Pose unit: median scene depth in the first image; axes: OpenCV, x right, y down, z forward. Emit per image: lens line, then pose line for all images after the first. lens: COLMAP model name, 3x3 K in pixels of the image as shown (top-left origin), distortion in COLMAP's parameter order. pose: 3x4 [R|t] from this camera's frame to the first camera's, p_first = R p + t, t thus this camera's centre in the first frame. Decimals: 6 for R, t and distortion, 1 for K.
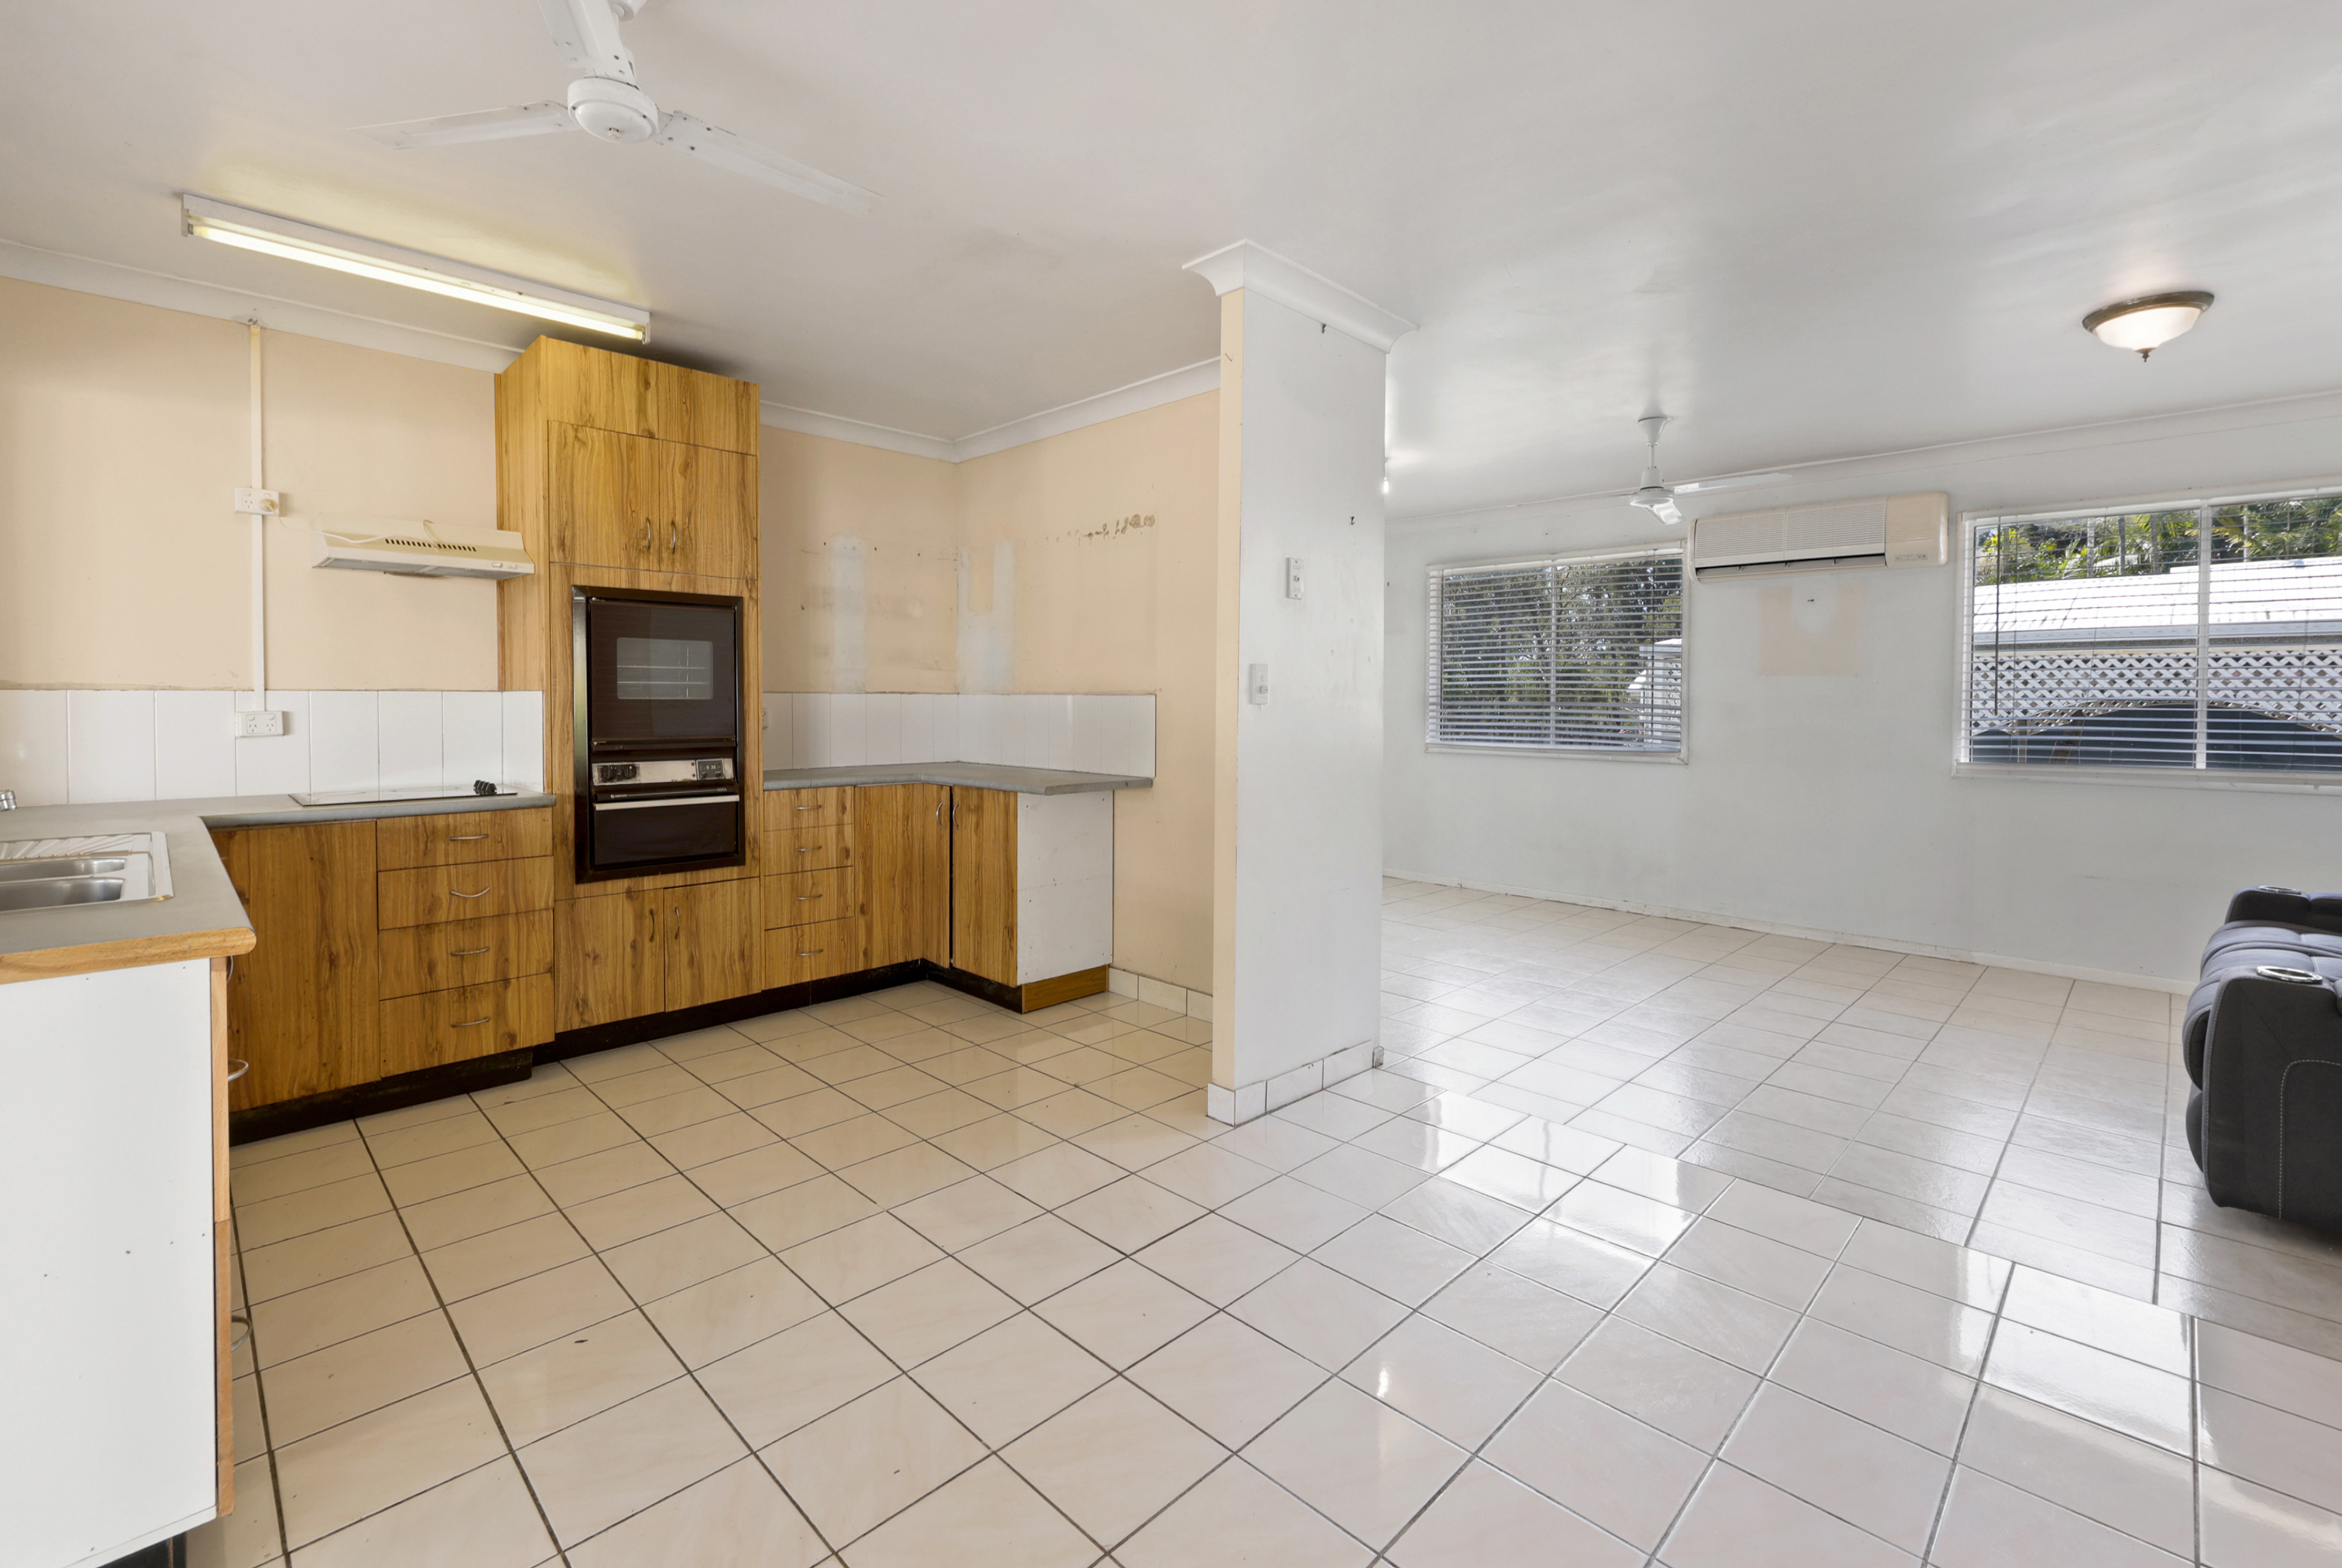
lens RADIAL K [[1020.9, 0, 1163.7], [0, 1020.9, 718.3], [0, 0, 1]] dist [0.000077, 0.000005]
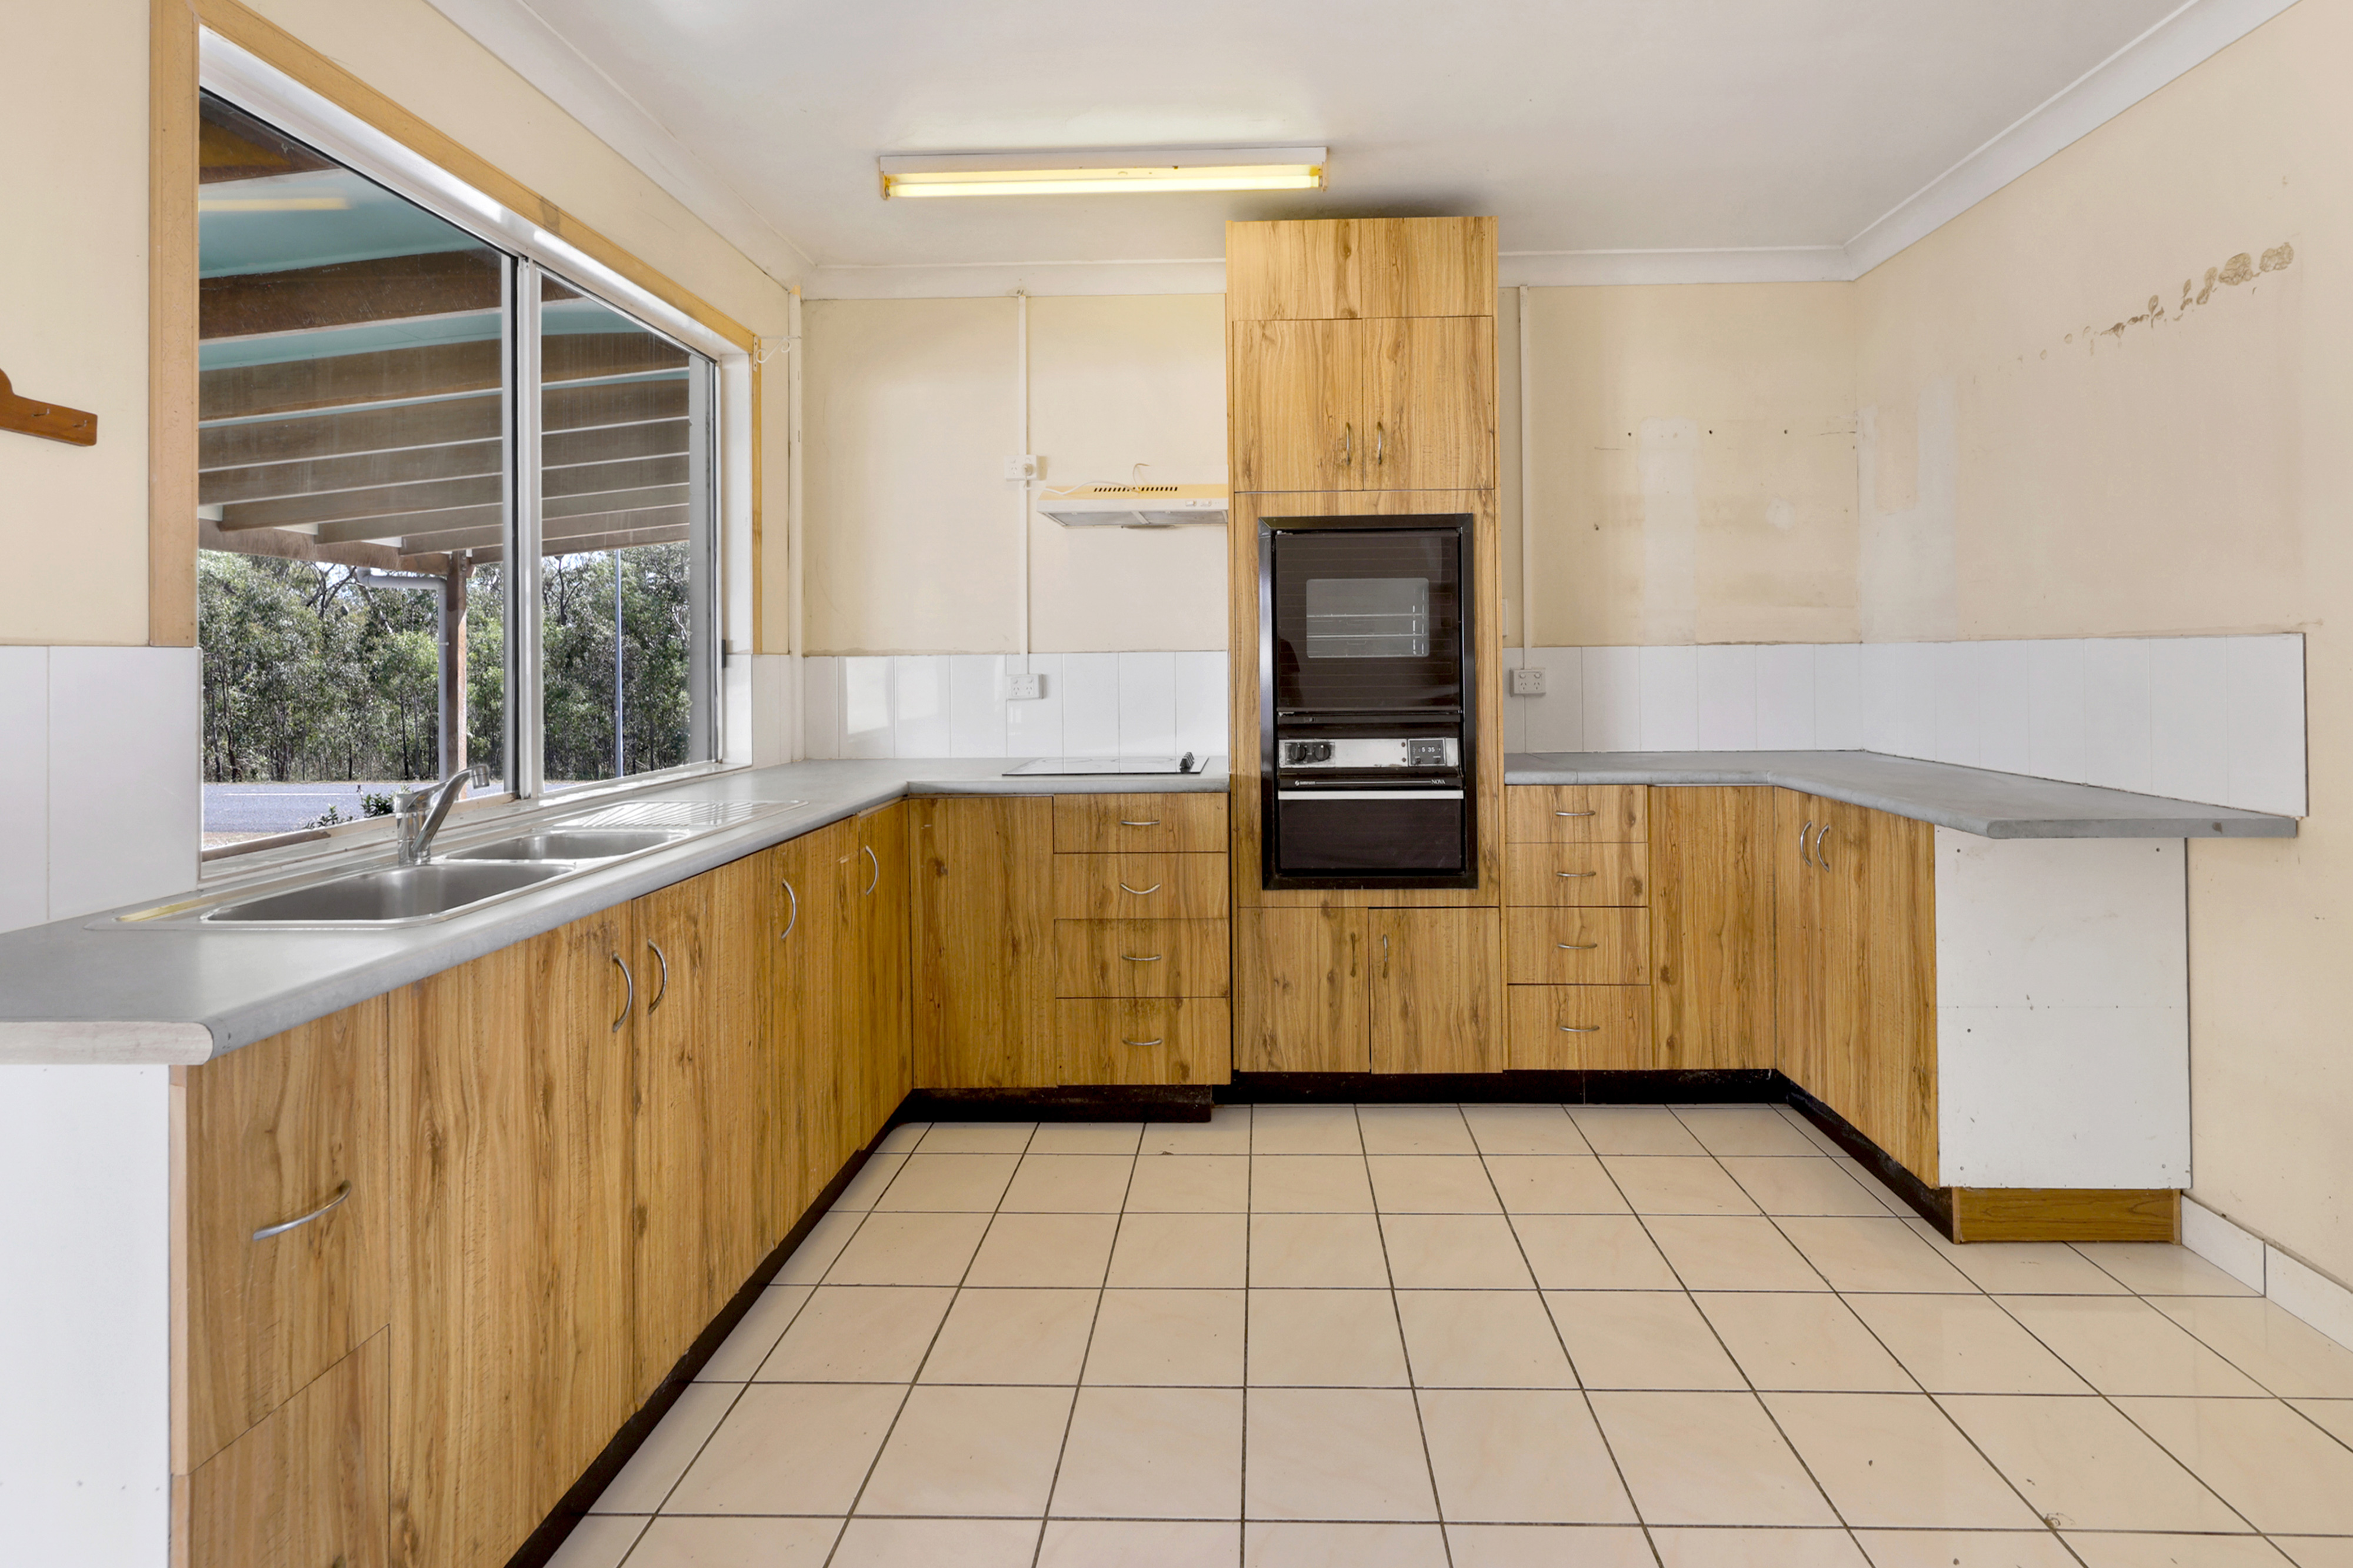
lens RADIAL K [[1050.7, 0, 1221.1], [0, 1050.7, 654.0], [0, 0, 1]] dist [0.001630, 0.000081]
pose [[0.680901, -0.014224, -0.732237, 0.007923], [-0.000477, 0.999803, -0.019864, -0.005667], [0.732375, 0.013875, 0.680760, 0.385642]]
